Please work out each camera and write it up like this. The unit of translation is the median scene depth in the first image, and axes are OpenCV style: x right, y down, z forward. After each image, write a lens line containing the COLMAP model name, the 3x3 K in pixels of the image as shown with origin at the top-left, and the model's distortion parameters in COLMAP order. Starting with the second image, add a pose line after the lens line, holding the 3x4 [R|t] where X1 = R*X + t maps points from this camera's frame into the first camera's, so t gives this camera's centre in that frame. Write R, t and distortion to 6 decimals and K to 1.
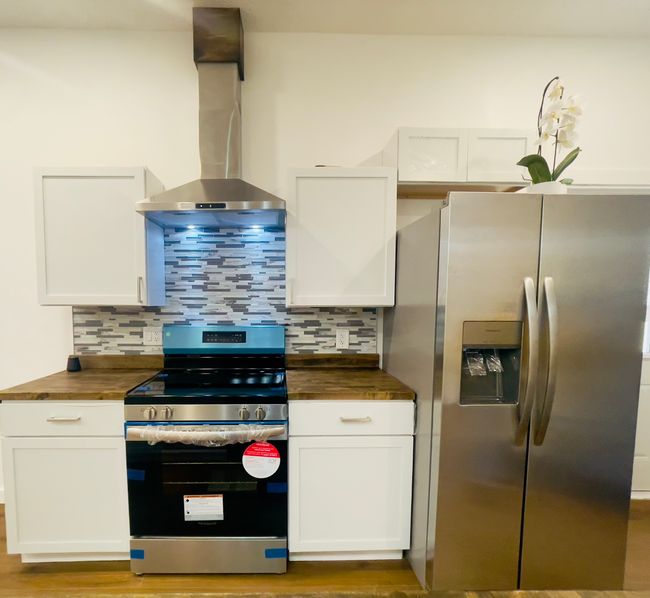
lens RADIAL K [[348.4, 0, 290.6], [0, 348.4, 329.5], [0, 0, 1]] dist [0.002099, -0.000105]
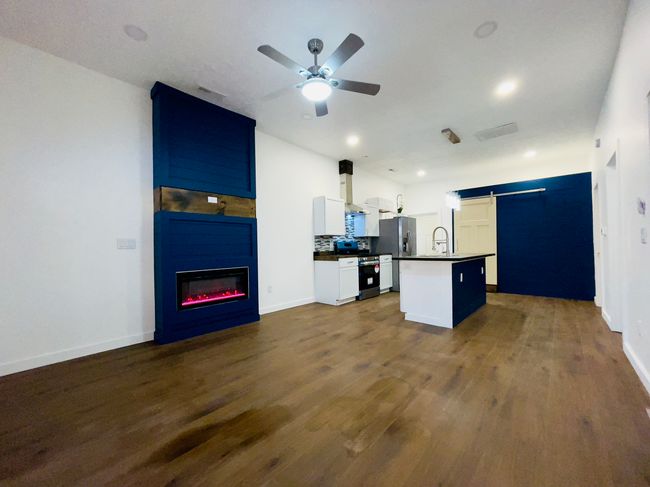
lens RADIAL K [[262.5, 0, 325.0], [0, 262.5, 243.5], [0, 0, 1]] dist [0.003654, 0.000421]
pose [[0.685941, -0.005616, 0.727635, -2.256090], [0.076113, 0.995039, -0.064071, 0.158096], [-0.723665, 0.099332, 0.682965, -0.658939]]
